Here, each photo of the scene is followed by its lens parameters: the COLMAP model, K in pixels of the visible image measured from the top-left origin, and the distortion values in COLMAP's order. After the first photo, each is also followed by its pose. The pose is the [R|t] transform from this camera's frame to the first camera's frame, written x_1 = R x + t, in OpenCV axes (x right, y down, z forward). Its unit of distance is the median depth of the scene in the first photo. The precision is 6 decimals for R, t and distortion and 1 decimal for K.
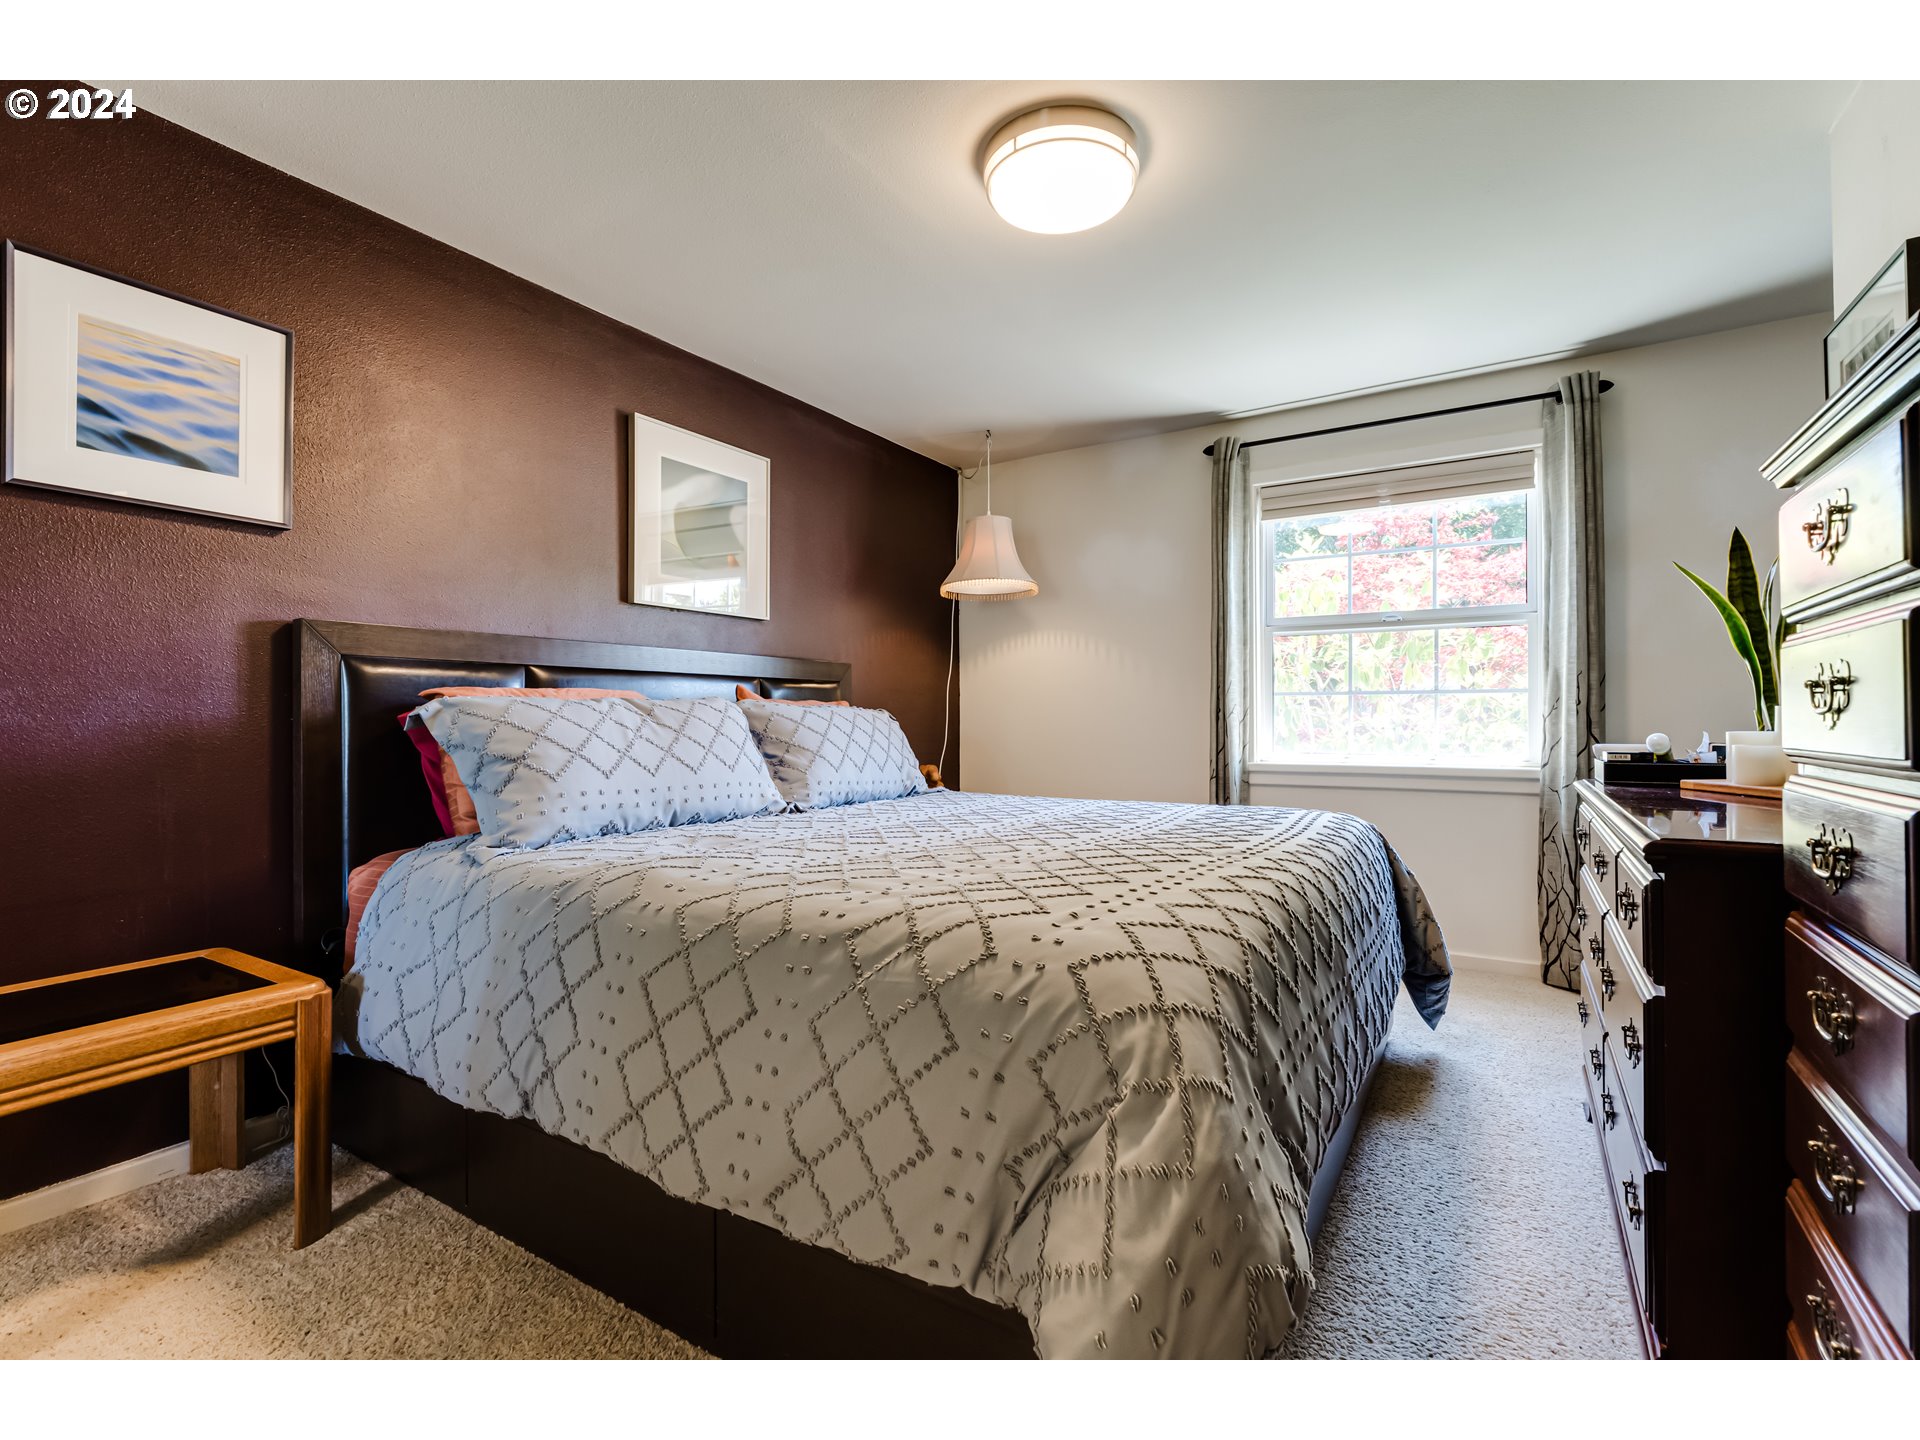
lens RADIAL K [[863.2, 0, 957.8], [0, 863.2, 716.7], [0, 0, 1]] dist [-0.000461, 0.001275]
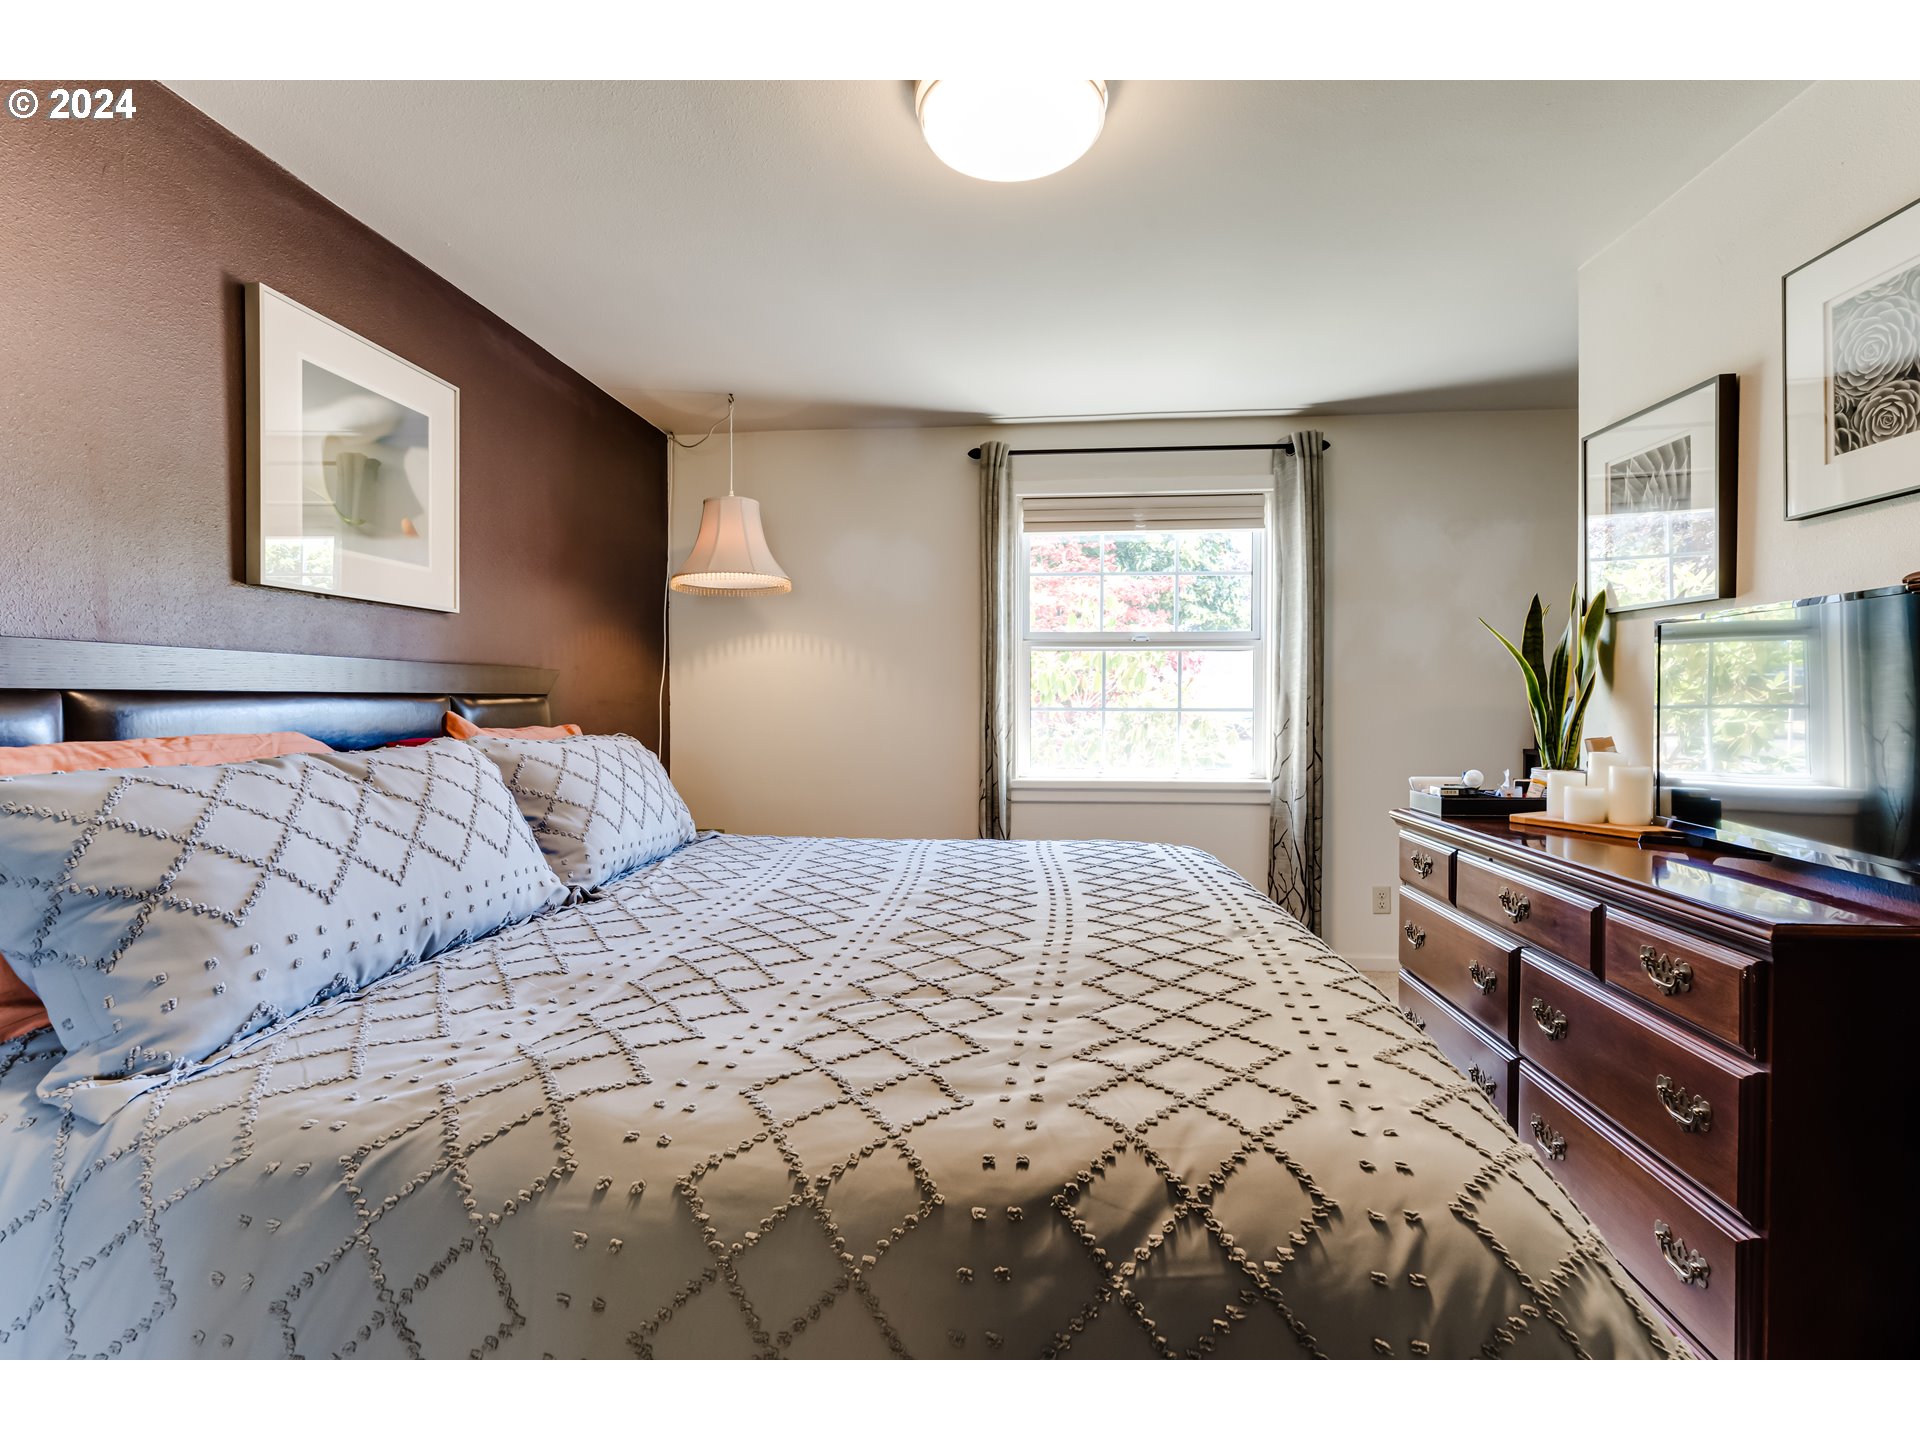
lens RADIAL K [[863.2, 0, 954.9], [0, 863.2, 709.5], [0, 0, 1]] dist [-0.000461, 0.001275]
pose [[0.893118, -0.003526, 0.449809, -0.213172], [-0.002308, 0.999920, 0.012422, -0.050930], [-0.449817, -0.012132, 0.893038, 0.210504]]
